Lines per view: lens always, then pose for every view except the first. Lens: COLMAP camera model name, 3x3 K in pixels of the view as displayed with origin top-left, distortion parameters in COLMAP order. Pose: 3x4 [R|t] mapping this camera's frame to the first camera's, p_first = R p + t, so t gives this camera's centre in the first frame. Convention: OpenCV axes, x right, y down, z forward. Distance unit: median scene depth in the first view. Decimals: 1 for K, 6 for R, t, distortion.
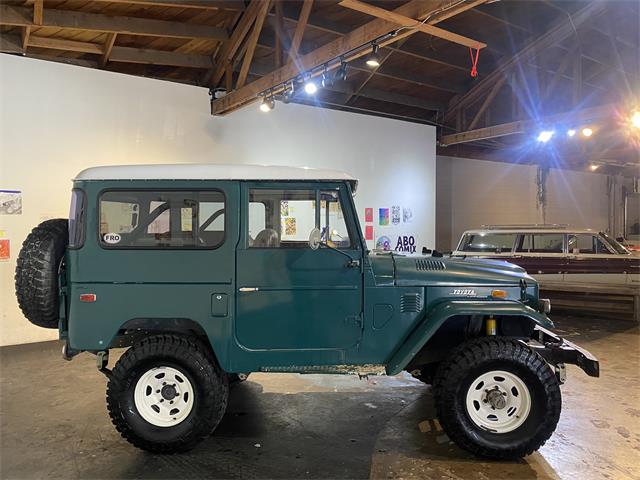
lens RADIAL K [[489.8, 0, 322.3], [0, 489.8, 237.4], [0, 0, 1]] dist [0.019272, -0.017246]
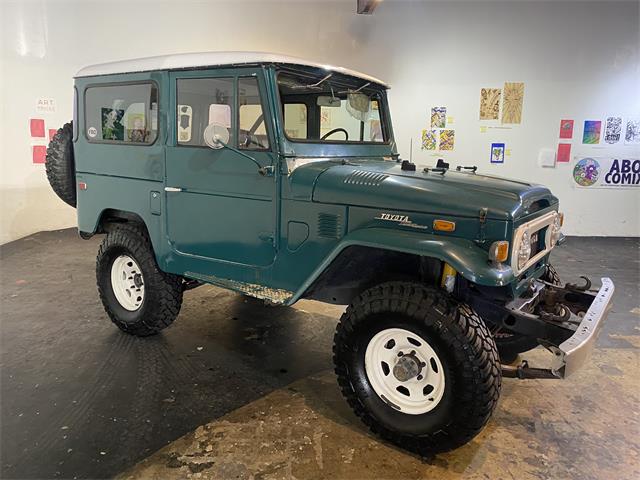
lens RADIAL K [[489.8, 0, 313.6], [0, 489.8, 235.6], [0, 0, 1]] dist [0.019272, -0.017246]
pose [[0.836404, 0.127449, -0.533090, 0.338580], [-0.044206, 0.985108, 0.166158, 0.014158], [0.546327, -0.115409, 0.829582, 0.199036]]
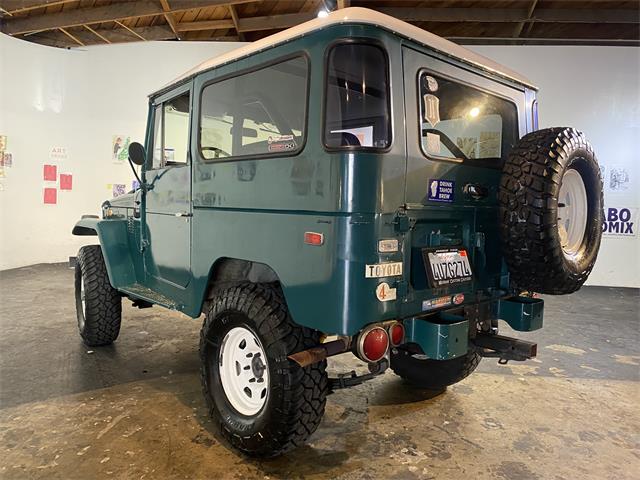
lens RADIAL K [[489.8, 0, 322.3], [0, 489.8, 240.0], [0, 0, 1]] dist [0.019272, -0.017246]
pose [[0.764608, 0.079979, -0.639514, 0.567273], [-0.057314, 0.996777, 0.056134, 0.051732], [0.641942, -0.006267, 0.766727, 0.300509]]
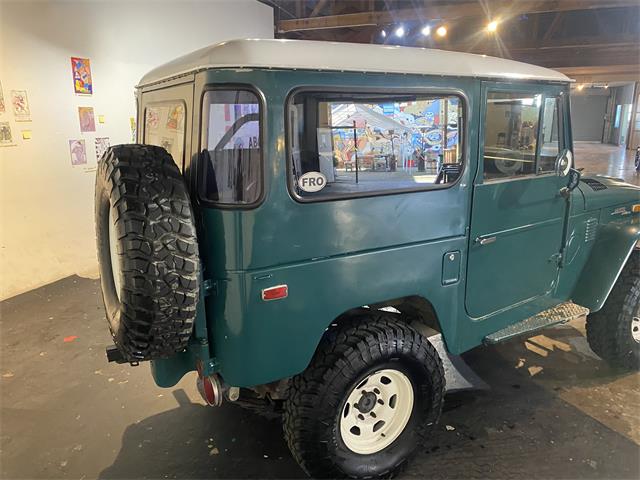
lens RADIAL K [[489.8, 0, 314.6], [0, 489.8, 238.8], [0, 0, 1]] dist [0.019272, -0.017246]
pose [[0.844140, -0.134599, 0.518952, -0.414571], [0.018618, 0.974748, 0.222532, -0.033362], [-0.535799, -0.178187, 0.825329, 0.311201]]
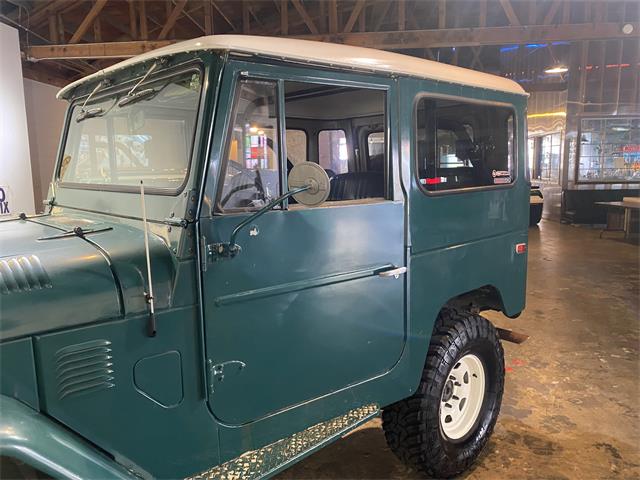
lens RADIAL K [[513.7, 0, 316.3], [0, 513.7, 234.4], [0, 0, 1]] dist [0.008337, 0.002962]
pose [[0.627397, -0.112526, 0.770526, -0.186251], [0.044925, 0.993086, 0.108449, 0.001562], [-0.777402, -0.033424, 0.628115, 0.391868]]
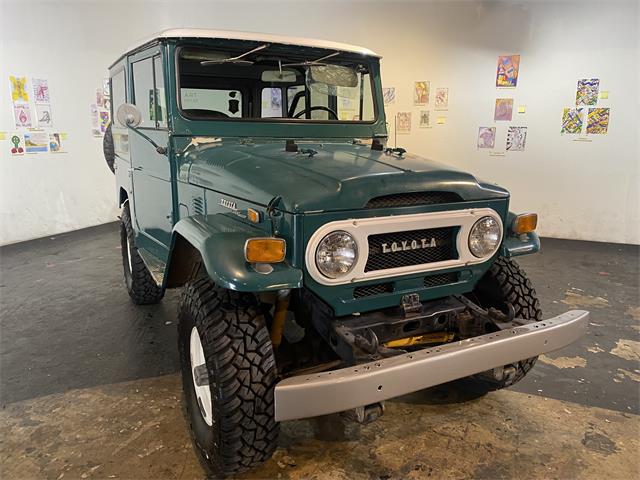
lens RADIAL K [[489.8, 0, 316.3], [0, 489.8, 245.2], [0, 0, 1]] dist [0.019272, -0.017246]
pose [[0.511940, 0.210223, -0.832901, 0.521701], [-0.037112, 0.974100, 0.223050, 0.011118], [0.858219, -0.083277, 0.506483, 0.456478]]
